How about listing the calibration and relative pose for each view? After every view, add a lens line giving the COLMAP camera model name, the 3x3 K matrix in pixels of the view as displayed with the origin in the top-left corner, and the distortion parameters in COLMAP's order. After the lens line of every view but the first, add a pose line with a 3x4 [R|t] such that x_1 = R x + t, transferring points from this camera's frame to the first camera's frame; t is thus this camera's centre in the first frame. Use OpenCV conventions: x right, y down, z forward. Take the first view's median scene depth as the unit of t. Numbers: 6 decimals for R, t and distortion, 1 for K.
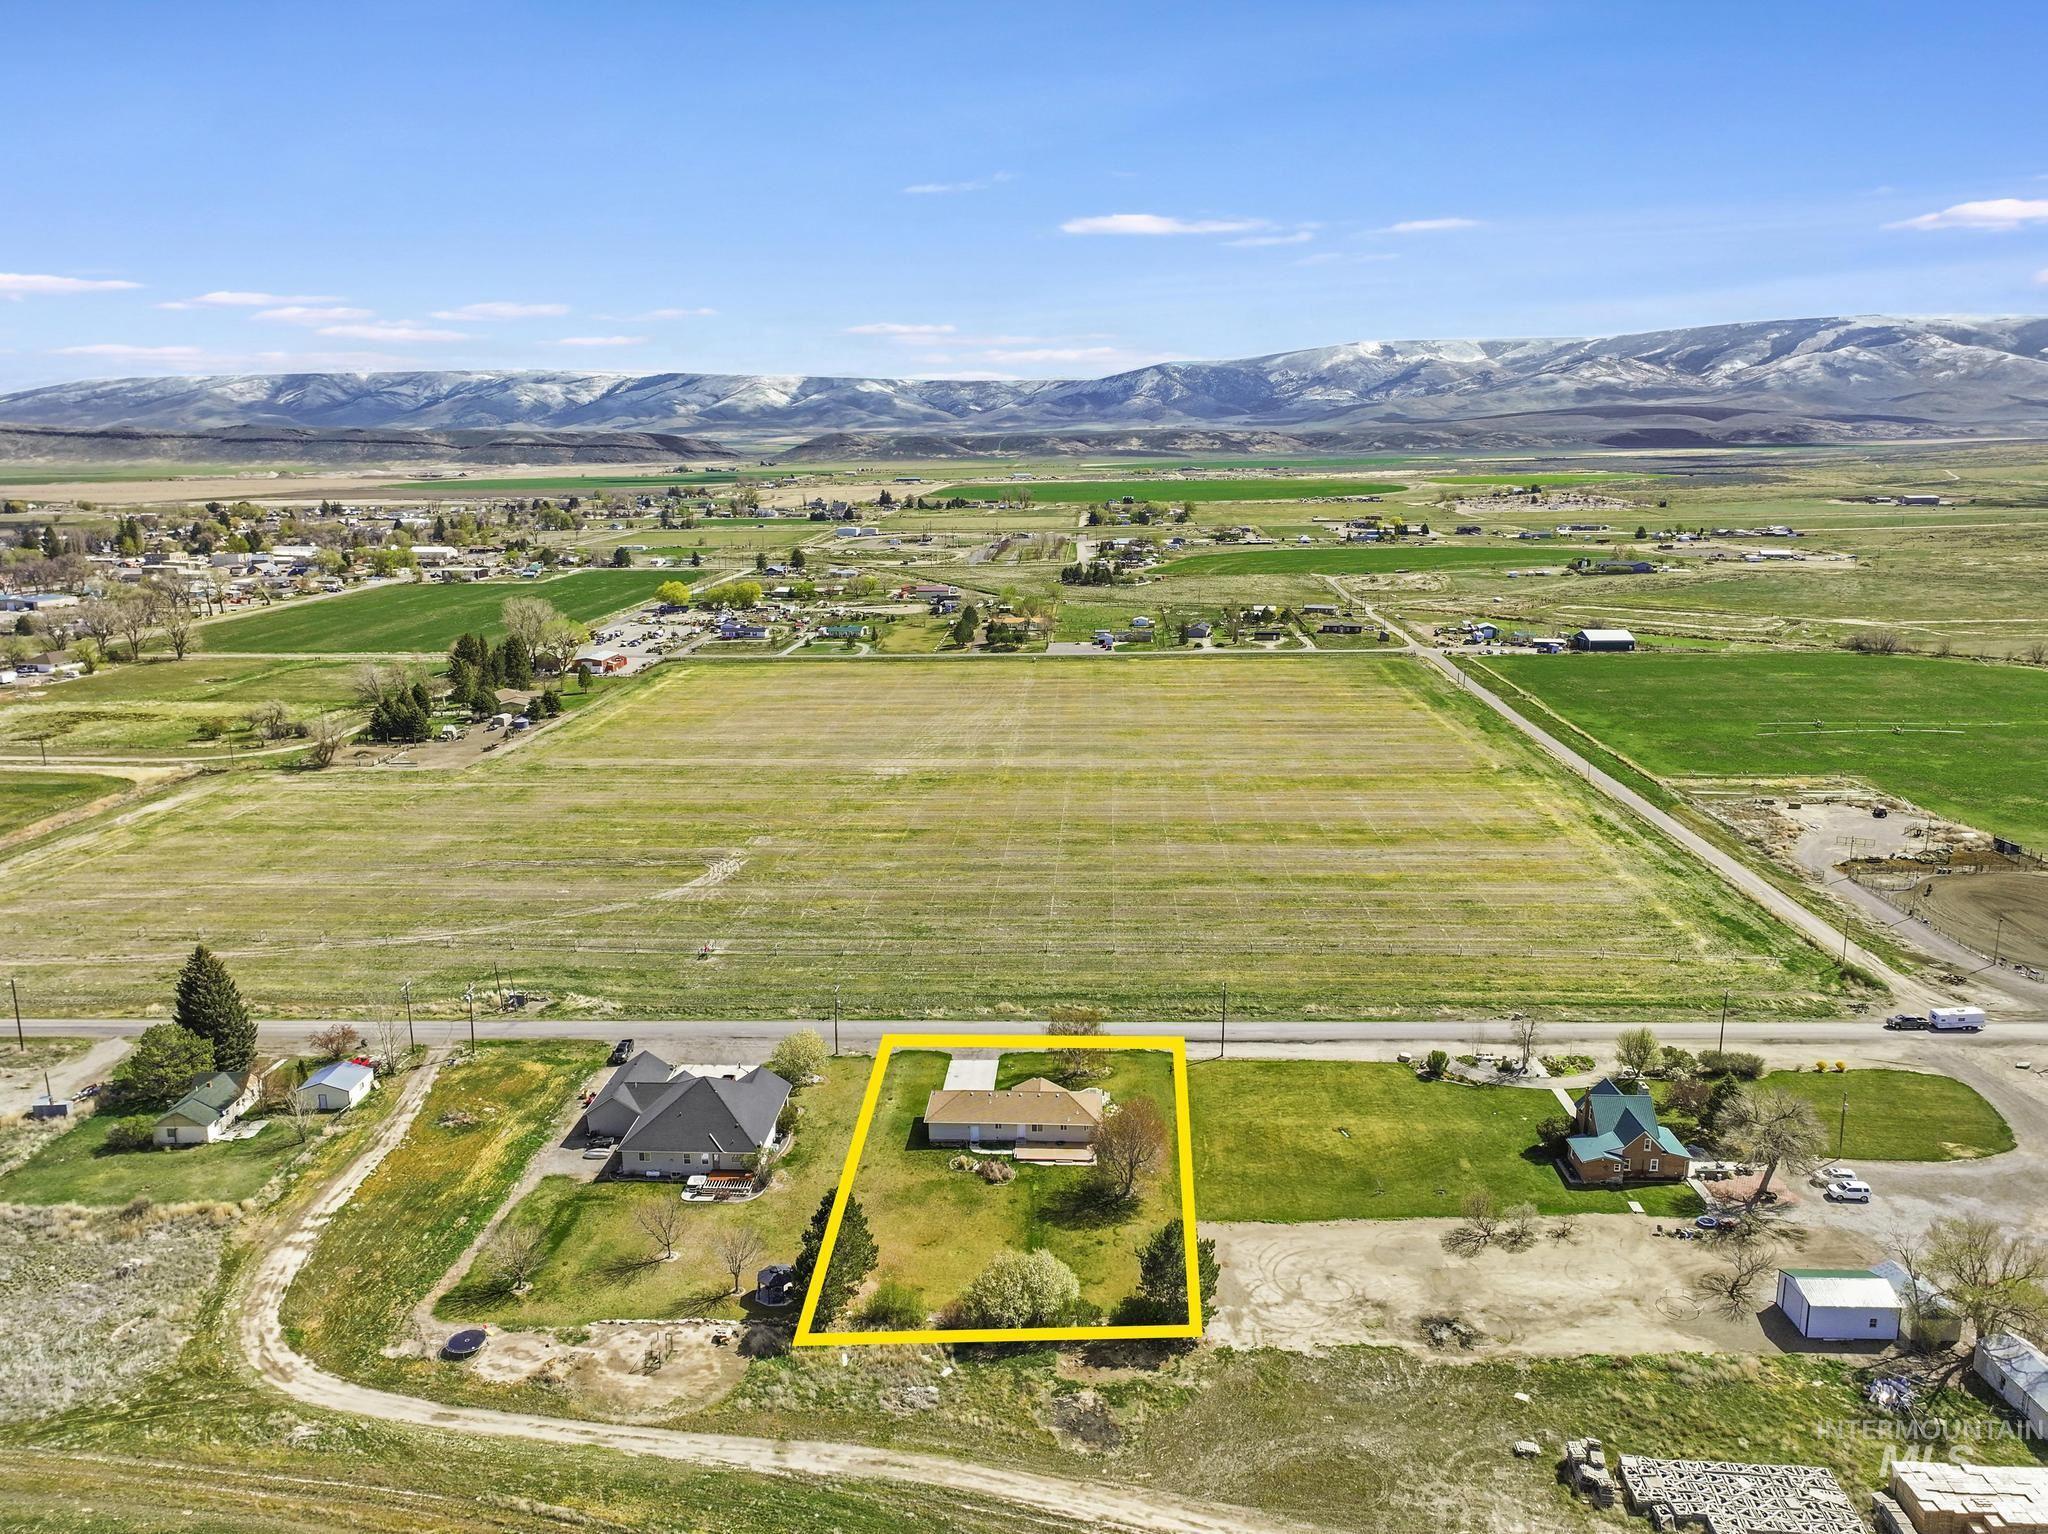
lens RADIAL K [[1441.9, 0, 1032.5], [0, 1441.9, 762.4], [0, 0, 1]] dist [0.002932, 0.009820]
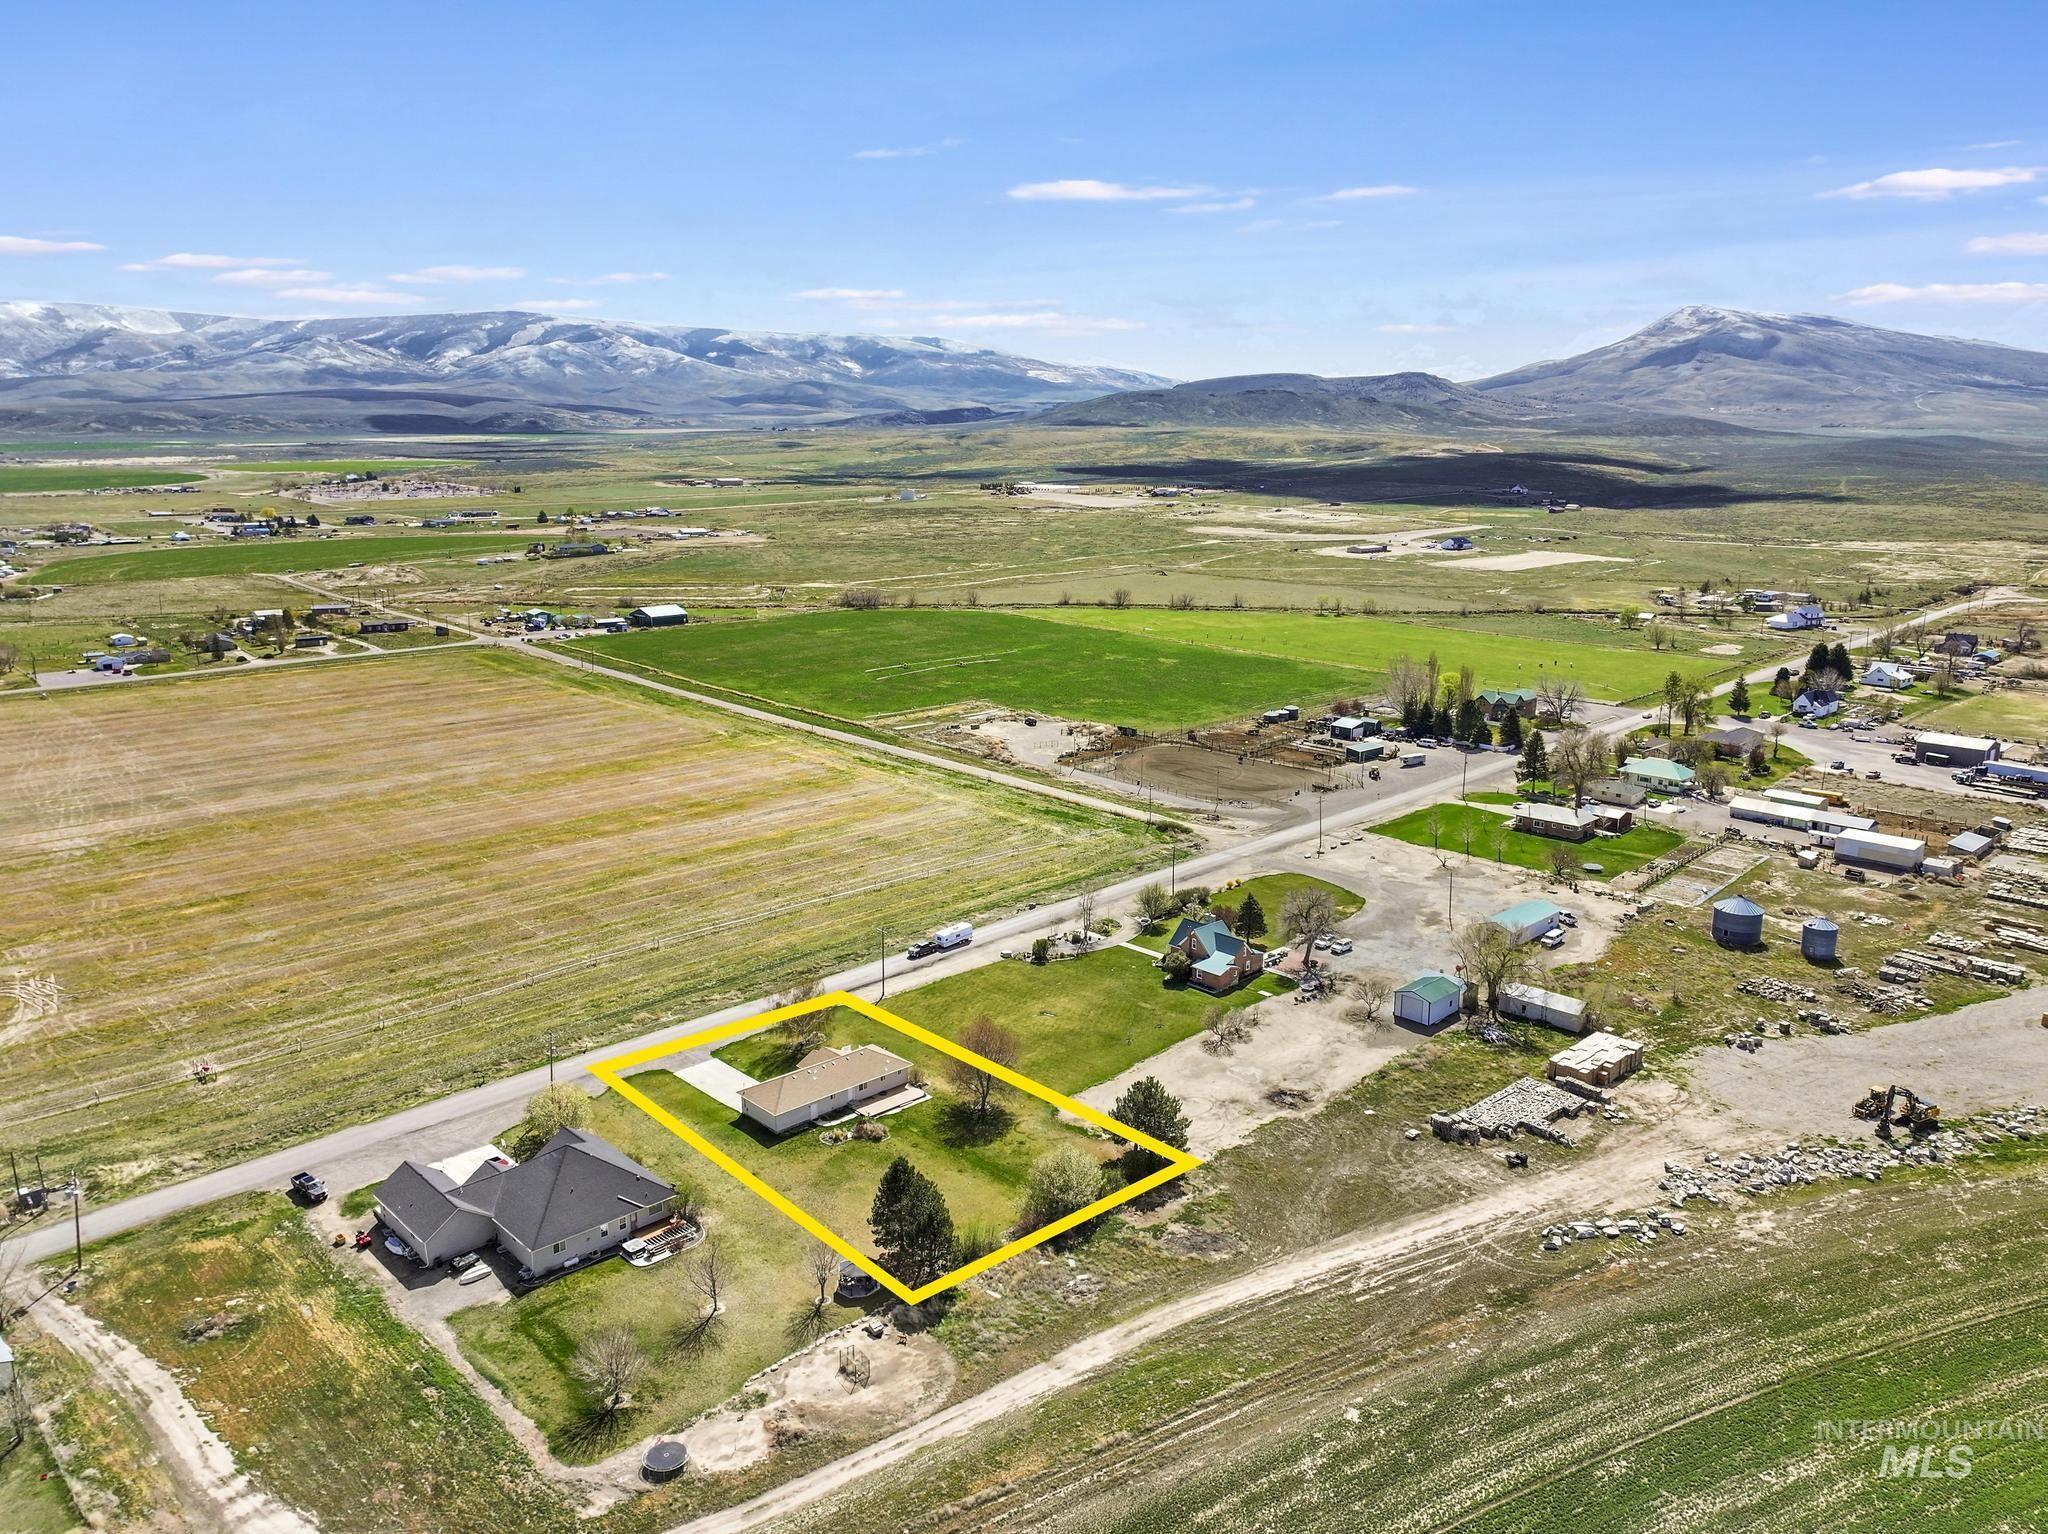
lens RADIAL K [[1441.9, 0, 1018.3], [0, 1441.9, 772.0], [0, 0, 1]] dist [0.002932, 0.009820]
pose [[0.695078, -0.156327, 0.701732, -0.486212], [0.144840, 0.986509, 0.076301, -0.030867], [-0.704193, 0.048604, 0.708343, 0.120409]]
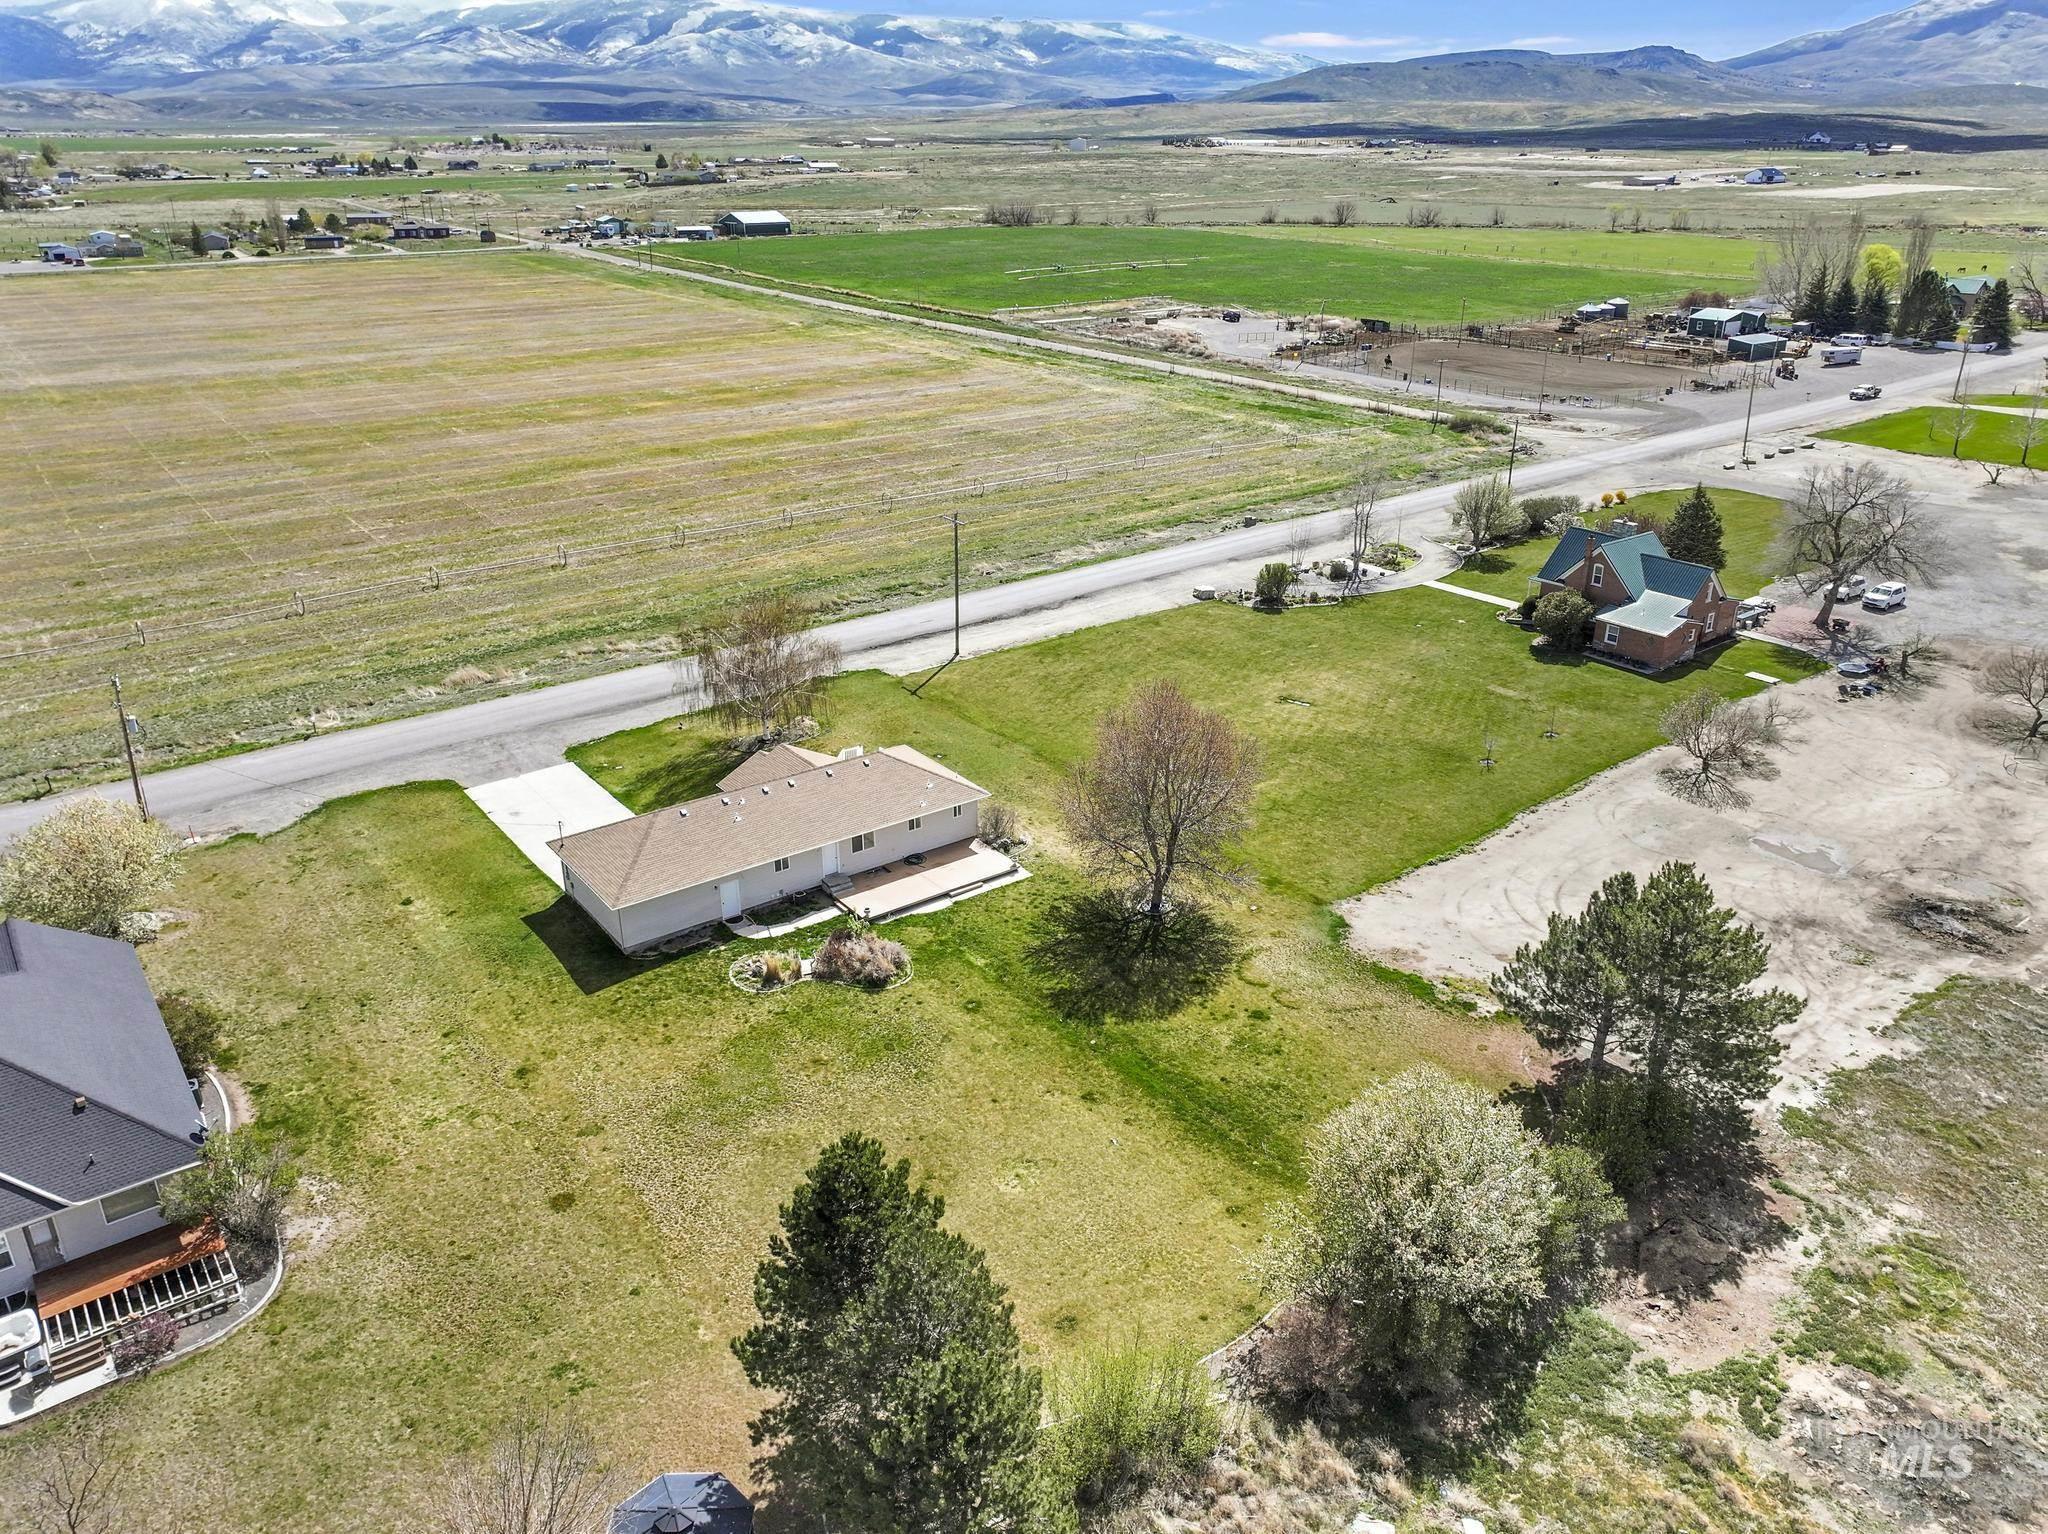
lens RADIAL K [[1441.9, 0, 1044.4], [0, 1441.9, 756.1], [0, 0, 1]] dist [0.002932, 0.009820]
pose [[0.763398, -0.246103, 0.597208, -0.160967], [0.127745, 0.963834, 0.233893, 0.103992], [-0.633171, -0.102263, 0.767227, 0.492924]]
